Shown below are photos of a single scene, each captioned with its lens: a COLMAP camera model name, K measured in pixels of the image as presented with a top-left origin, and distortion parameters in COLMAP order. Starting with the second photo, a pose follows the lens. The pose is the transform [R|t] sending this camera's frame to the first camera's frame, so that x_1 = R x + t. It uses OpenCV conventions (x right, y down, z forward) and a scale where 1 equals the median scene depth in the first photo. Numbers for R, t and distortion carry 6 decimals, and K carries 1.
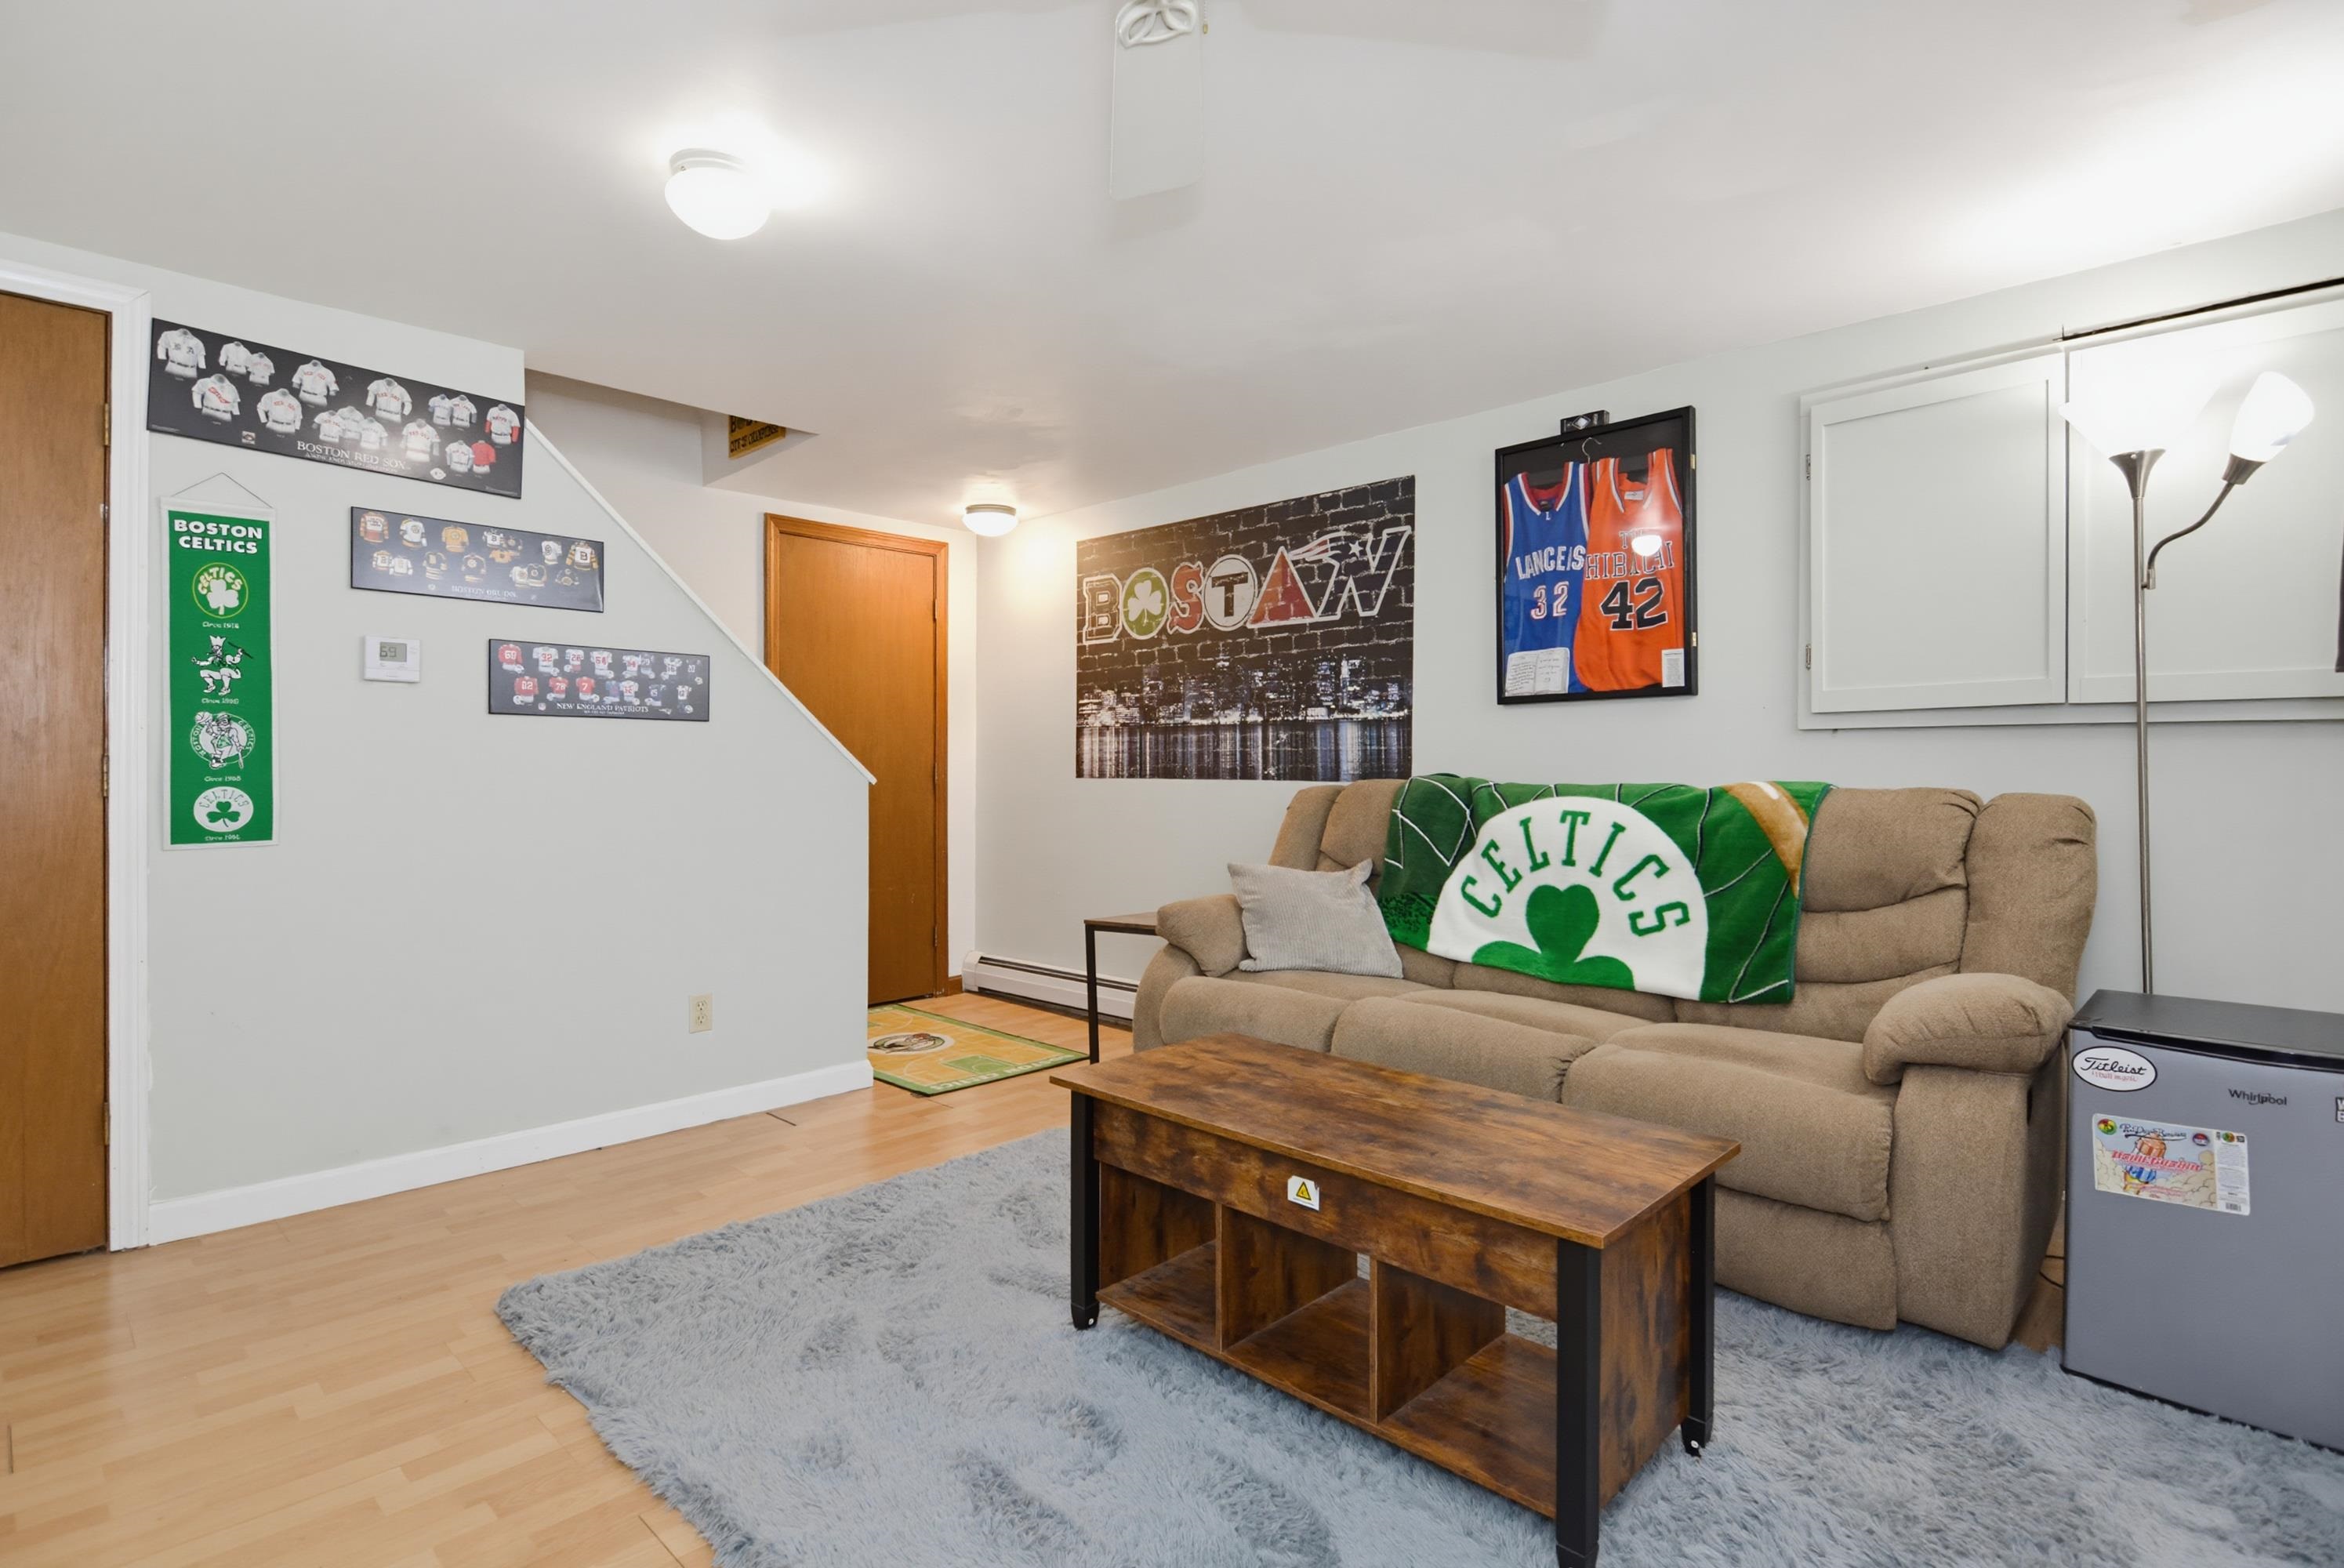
lens RADIAL K [[1140.8, 0, 1172.0], [0, 1140.8, 784.0], [0, 0, 1]] dist [-0.026867, -0.000328]
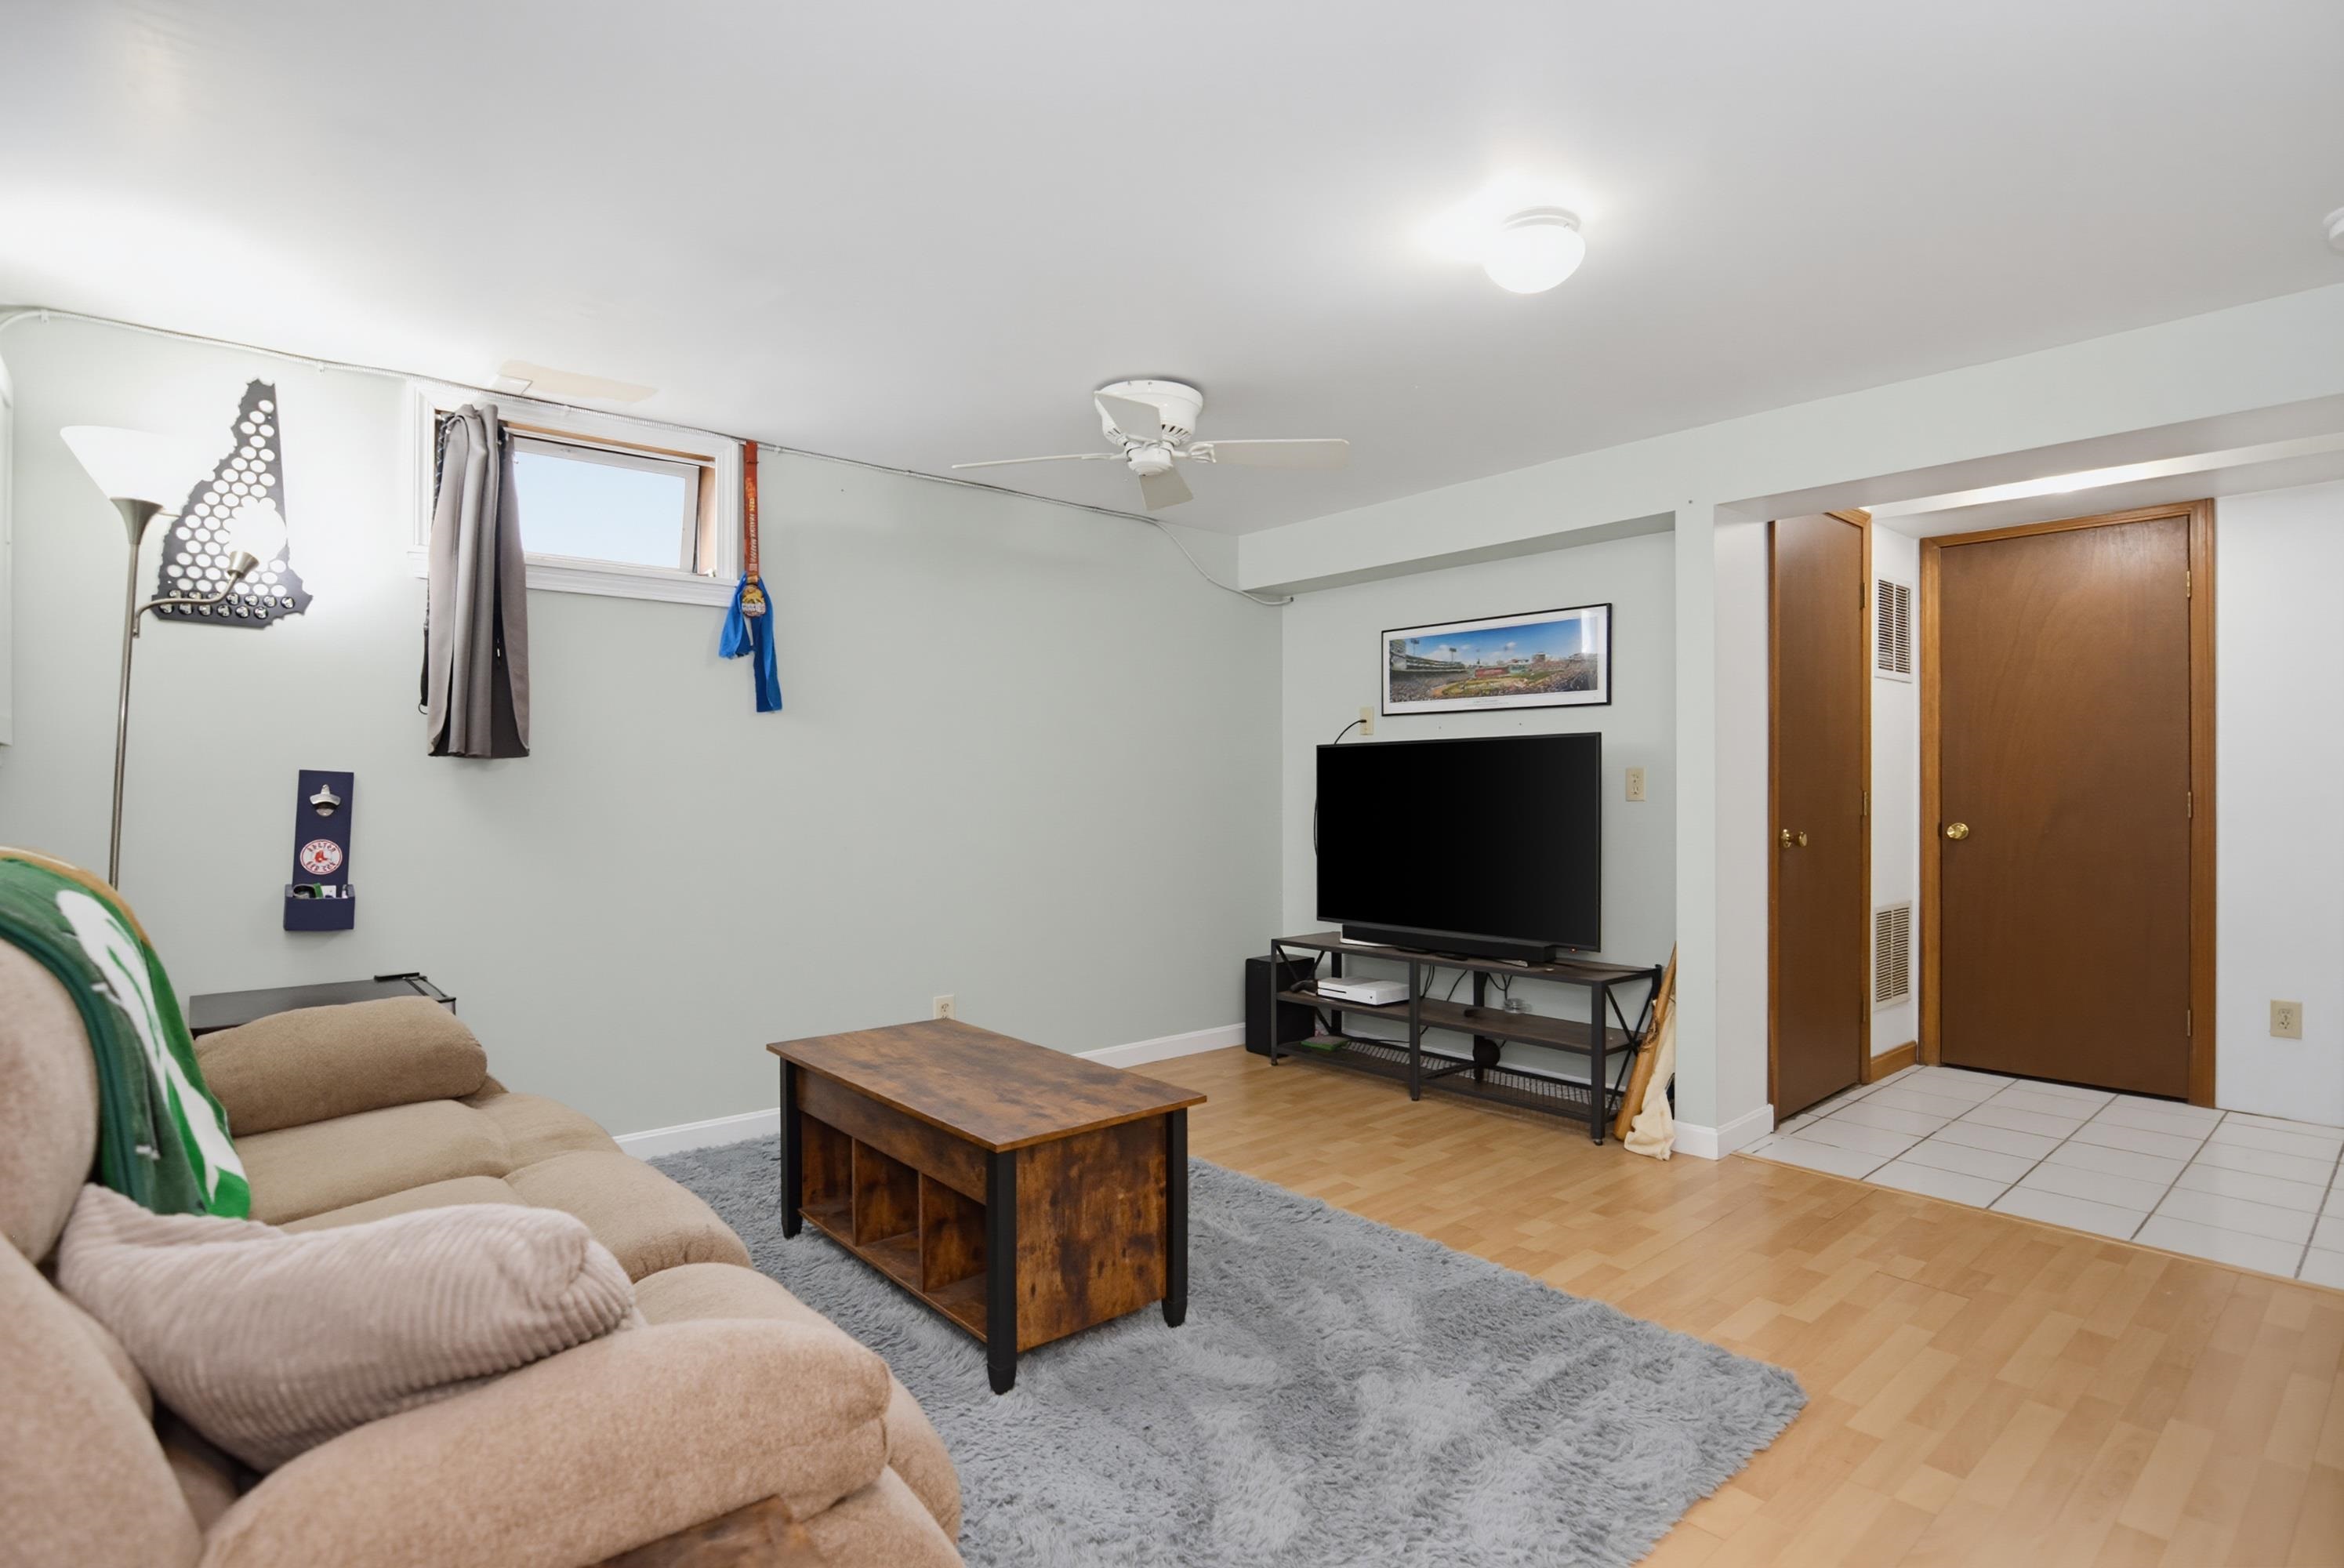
lens RADIAL K [[1140.8, 0, 1172.0], [0, 1140.8, 784.0], [0, 0, 1]] dist [-0.026867, -0.000328]
pose [[-0.995825, -0.001869, 0.091261, -0.174313], [-0.001514, 0.999991, 0.003961, -0.046622], [-0.091268, 0.003807, -0.995819, 2.109991]]
